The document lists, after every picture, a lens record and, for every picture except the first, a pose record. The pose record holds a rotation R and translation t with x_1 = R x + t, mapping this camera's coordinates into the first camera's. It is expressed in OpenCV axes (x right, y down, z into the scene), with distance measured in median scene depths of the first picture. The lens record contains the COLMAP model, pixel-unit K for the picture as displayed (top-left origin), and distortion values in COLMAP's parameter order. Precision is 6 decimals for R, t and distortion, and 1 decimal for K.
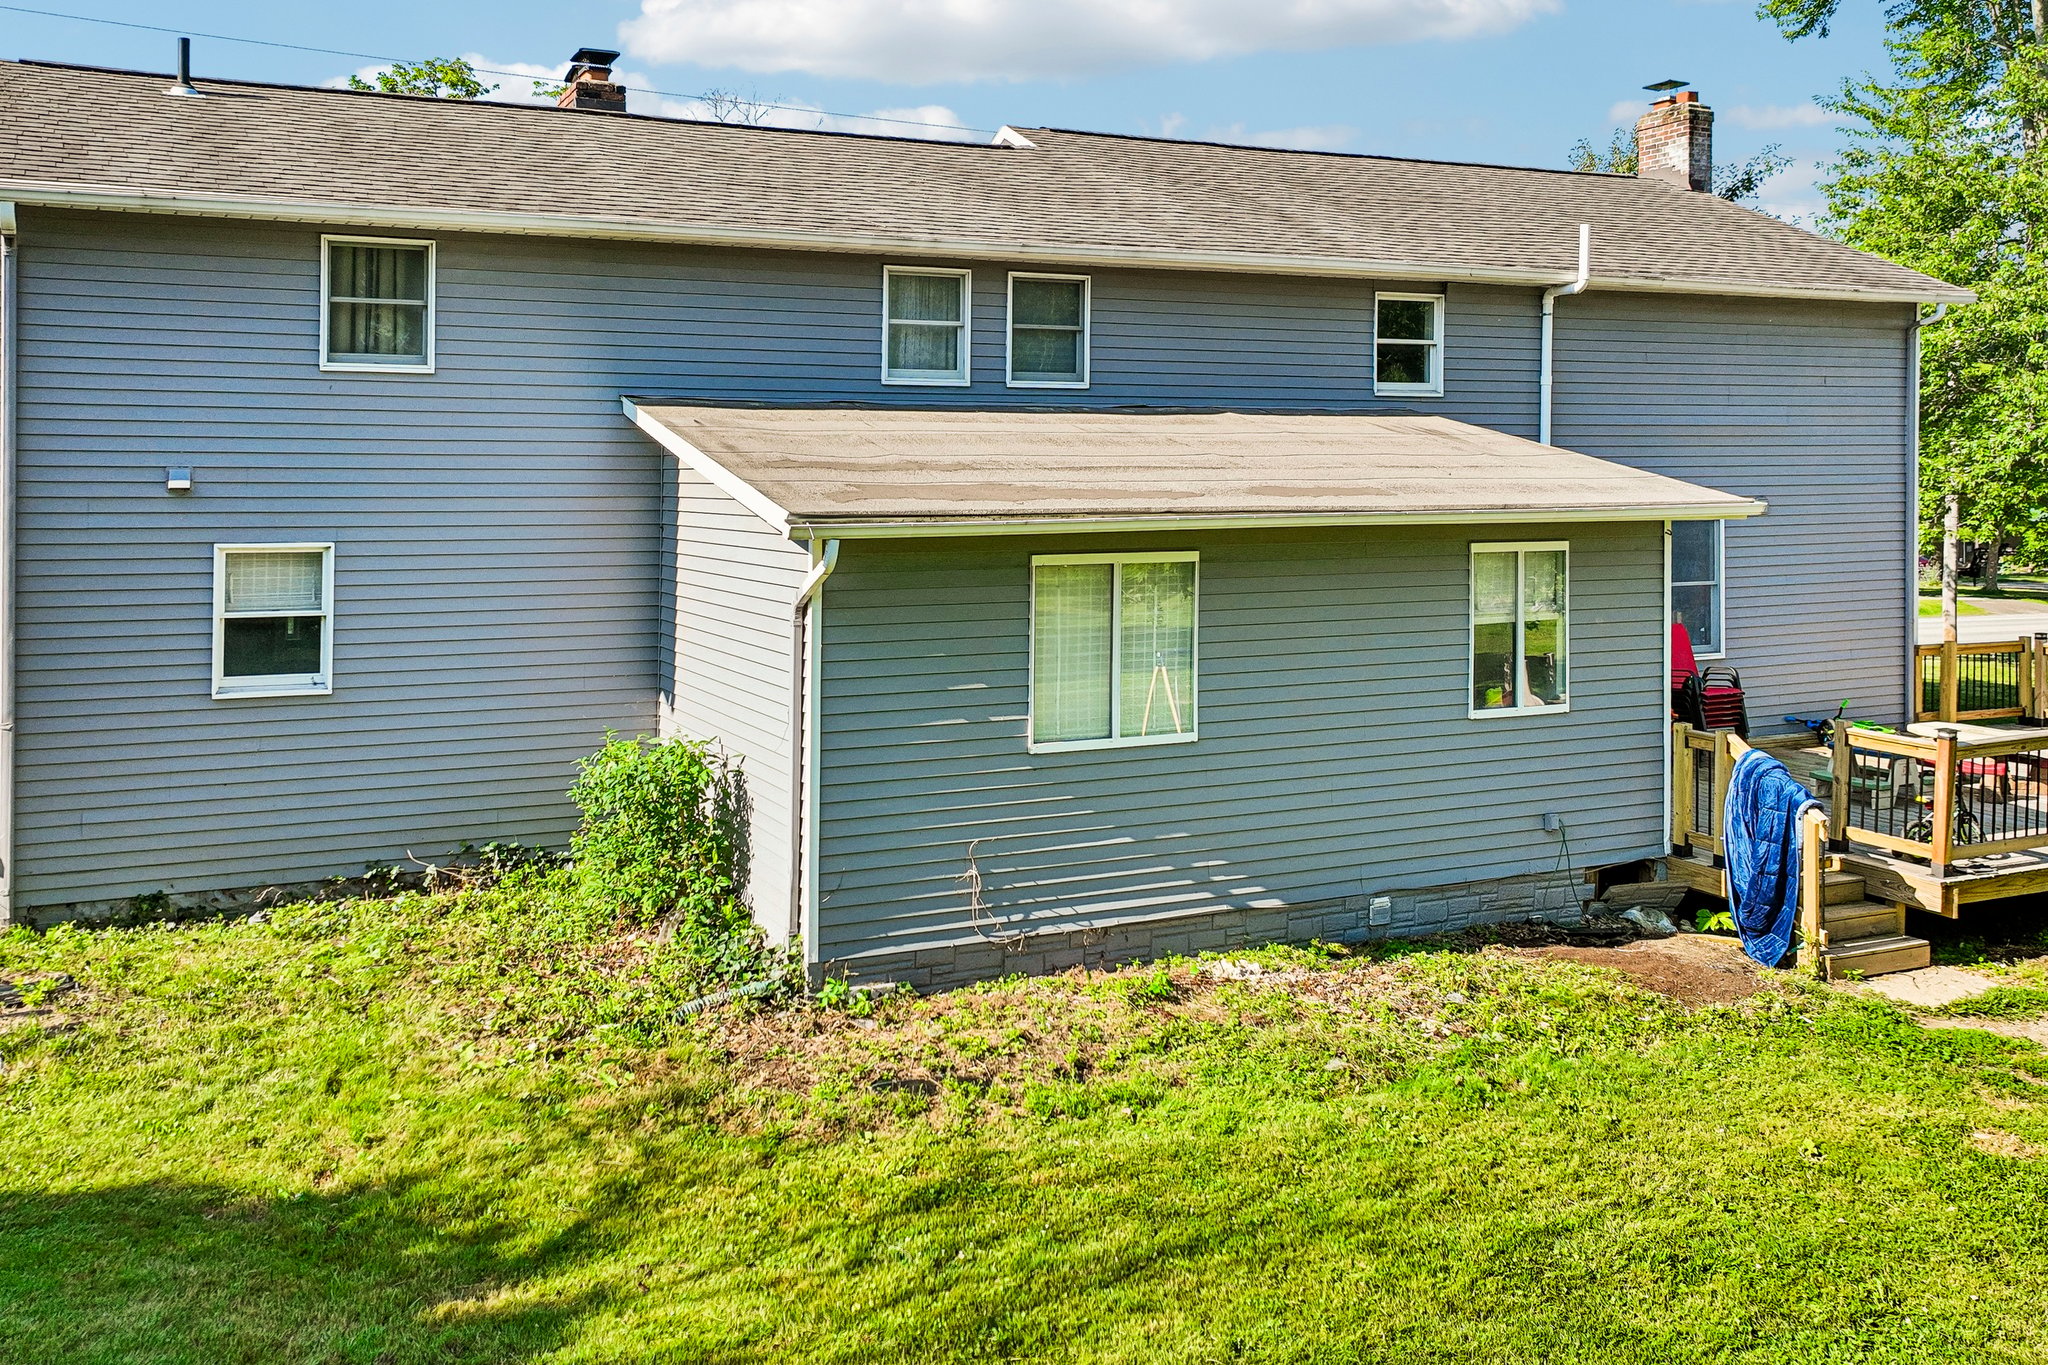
lens RADIAL K [[1713.2, 0, 1030.0], [0, 1713.2, 590.7], [0, 0, 1]] dist [-0.008878, 0.014535]
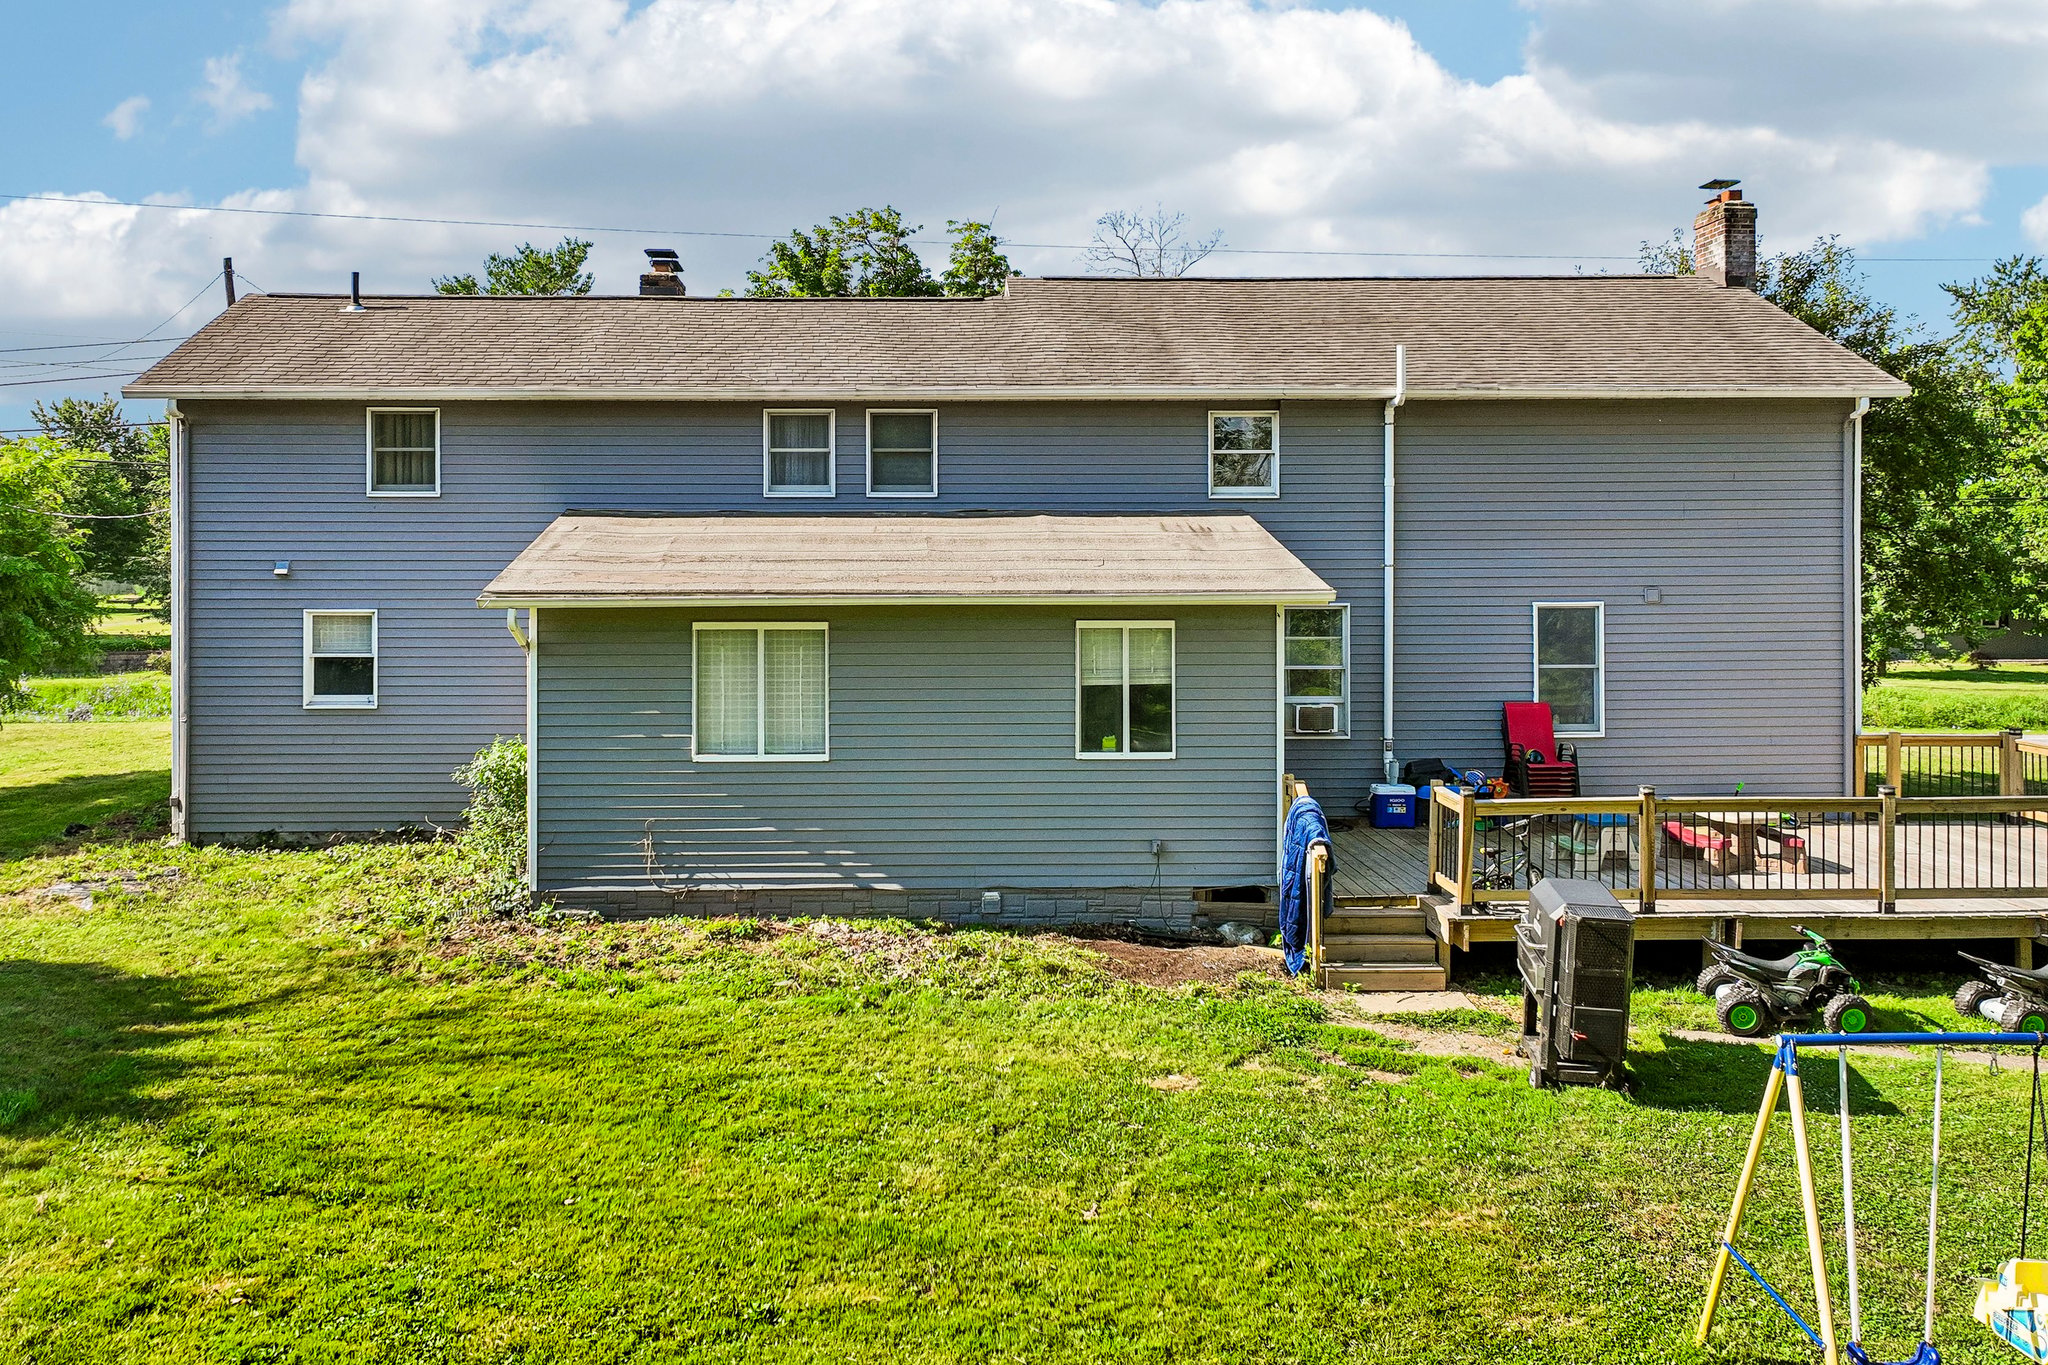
lens RADIAL K [[1713.2, 0, 1015.7], [0, 1713.2, 684.9], [0, 0, 1]] dist [-0.008878, 0.014535]
pose [[0.926149, 0.028814, -0.376056, 0.686514], [-0.026705, 0.999585, 0.010821, 0.007449], [0.376212, 0.000021, 0.926534, -0.192823]]
